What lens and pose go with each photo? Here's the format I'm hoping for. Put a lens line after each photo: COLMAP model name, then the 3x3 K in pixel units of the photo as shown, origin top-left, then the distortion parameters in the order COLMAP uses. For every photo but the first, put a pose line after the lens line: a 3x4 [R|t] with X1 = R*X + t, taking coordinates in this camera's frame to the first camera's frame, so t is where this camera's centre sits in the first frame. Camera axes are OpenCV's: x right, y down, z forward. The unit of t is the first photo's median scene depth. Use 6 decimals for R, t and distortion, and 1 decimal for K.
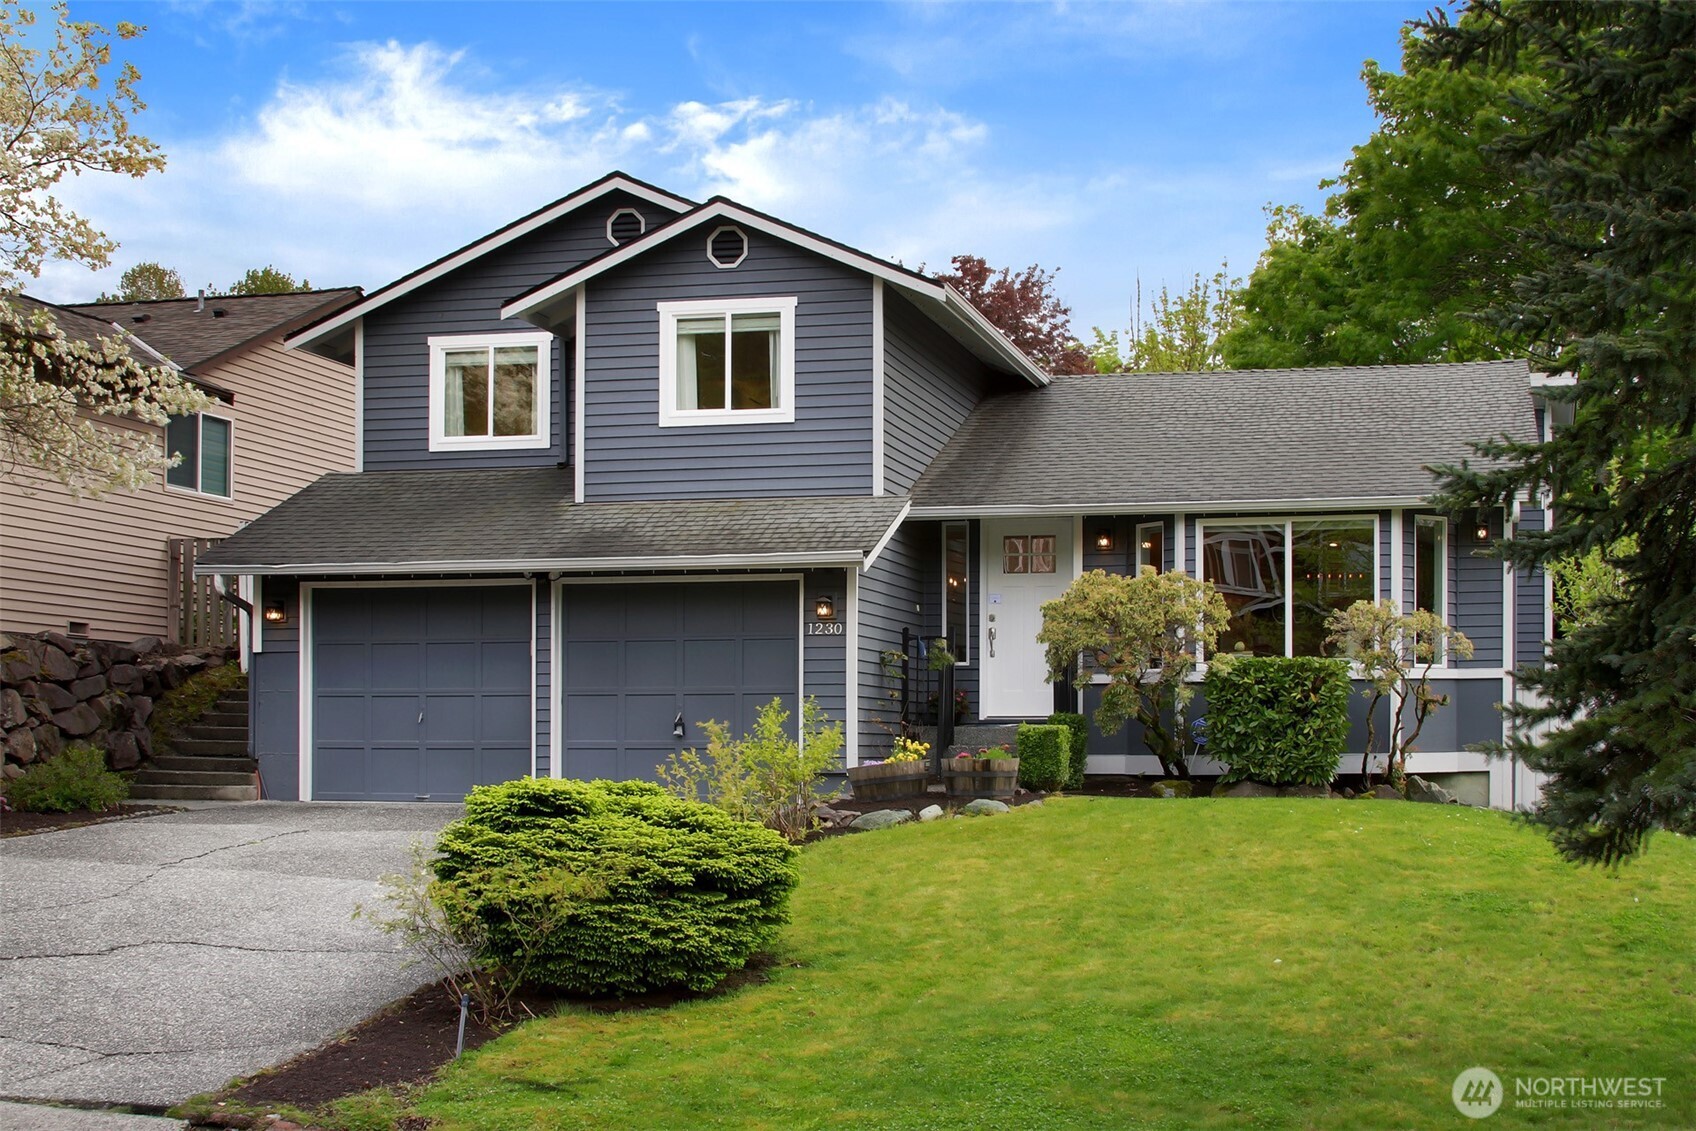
lens RADIAL K [[2294.9, 0, 848.0], [0, 2294.9, 565.5], [0, 0, 1]] dist [-0.126936, -0.003037]
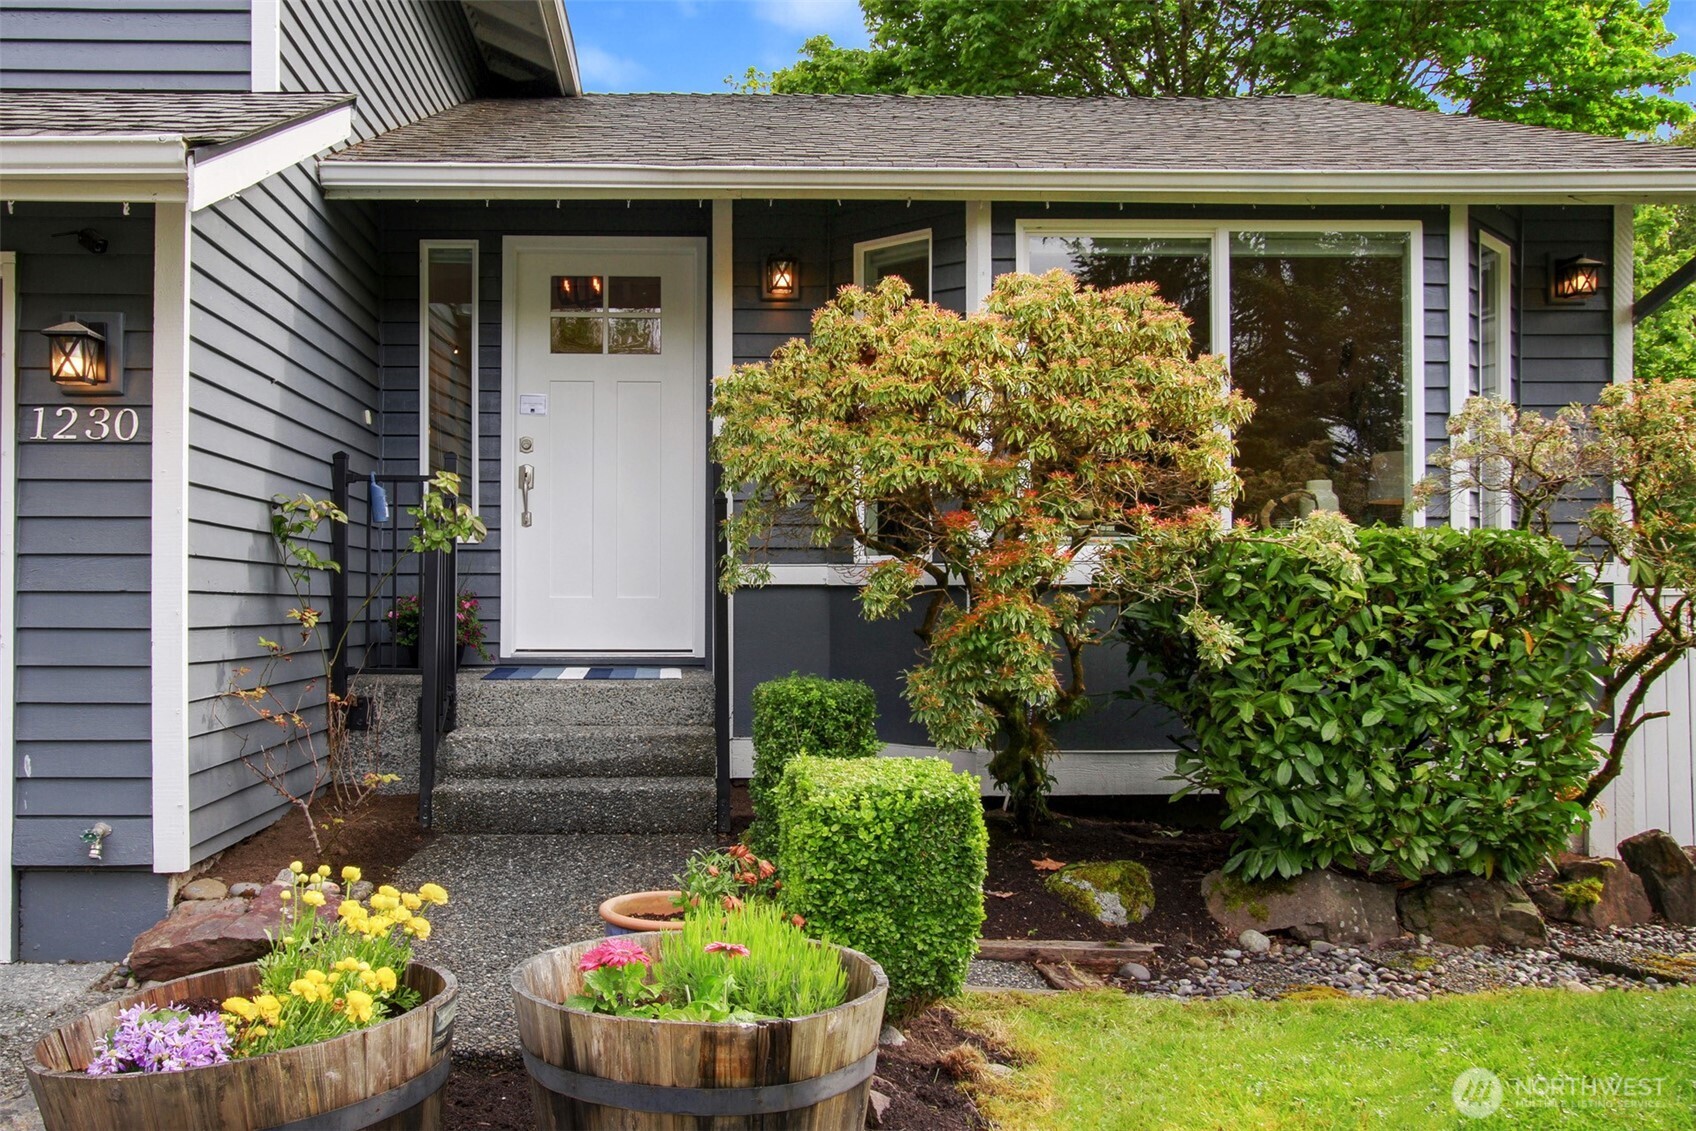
lens RADIAL K [[1745.1, 0, 812.5], [0, 1745.1, 594.8], [0, 0, 1]] dist [0.015713, 0.006880]
pose [[0.958950, 0.001848, 0.283570, 0.017576], [-0.021860, 0.997485, 0.067421, 0.030549], [-0.282732, -0.070852, 0.956578, 0.678499]]
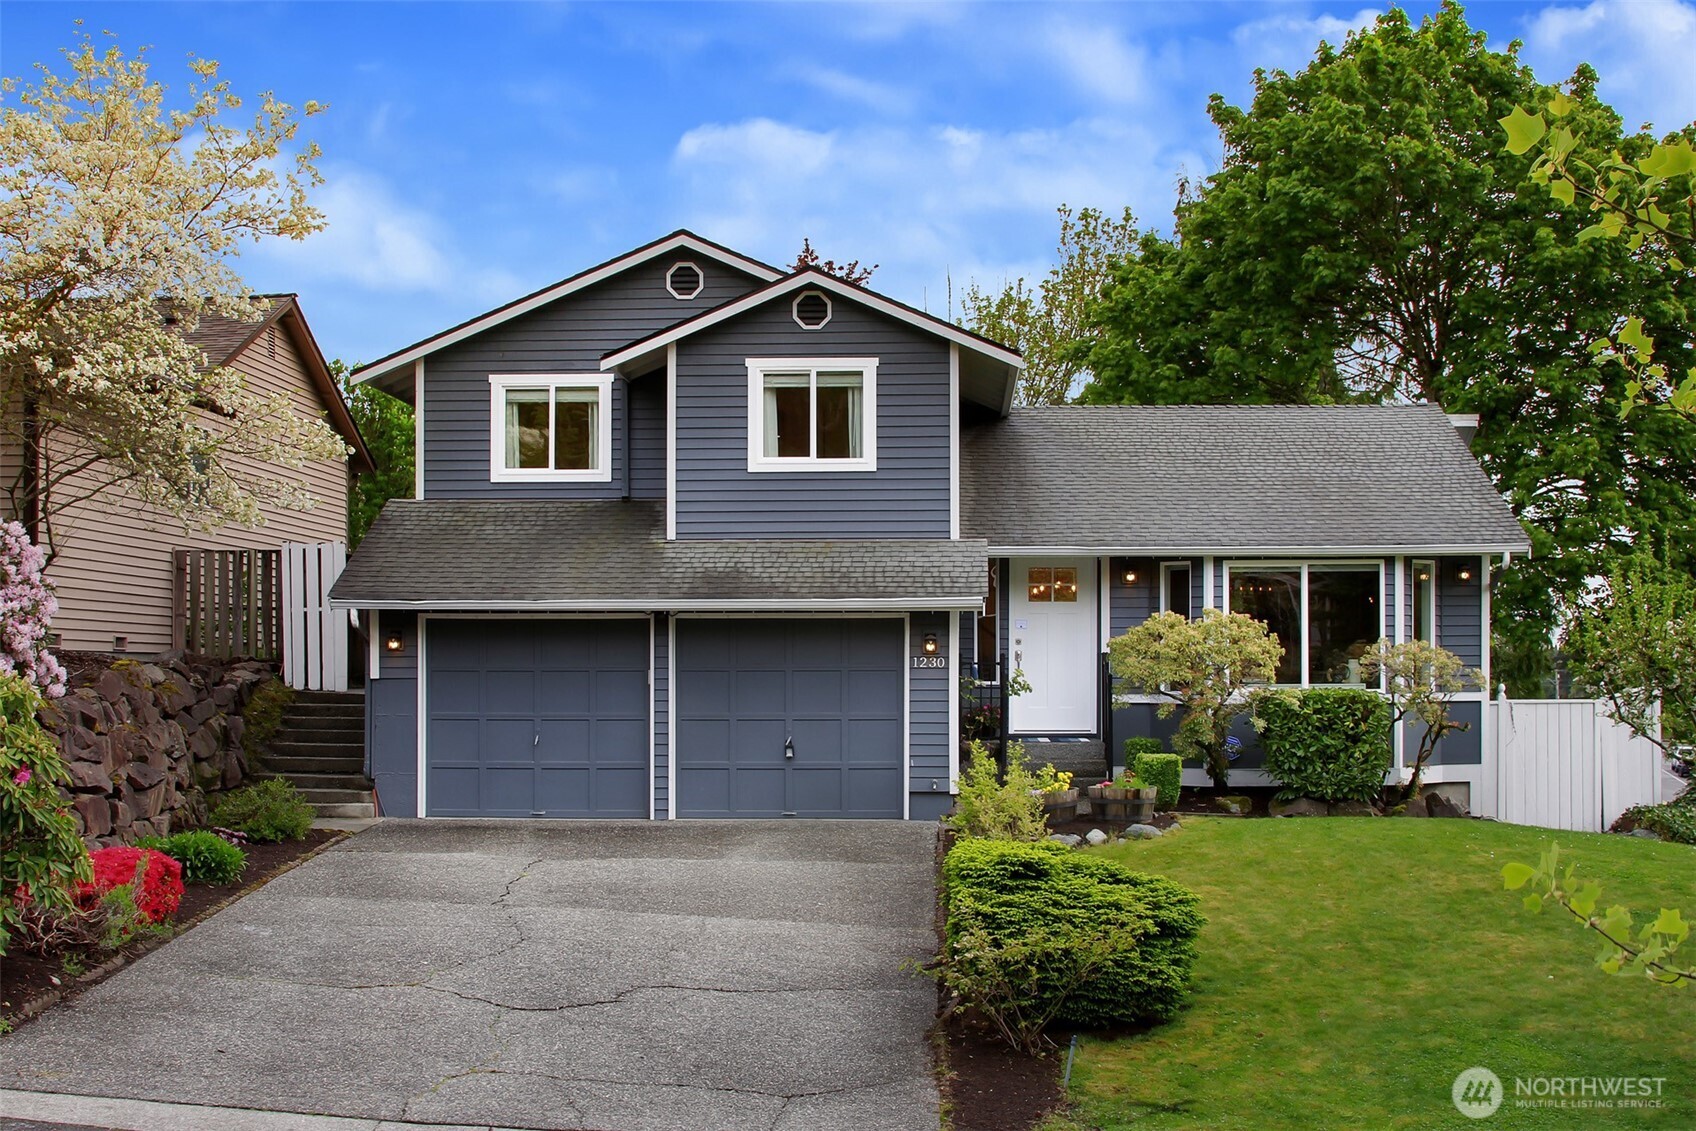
lens RADIAL K [[2304.4, 0, 849.8], [0, 2304.4, 522.0], [0, 0, 1]] dist [-0.086675, -0.019329]
pose [[0.987538, 0.009577, 0.157086, -0.210223], [-0.010446, 0.999934, 0.004702, -0.042923], [-0.157031, -0.006284, 0.987574, -0.099065]]
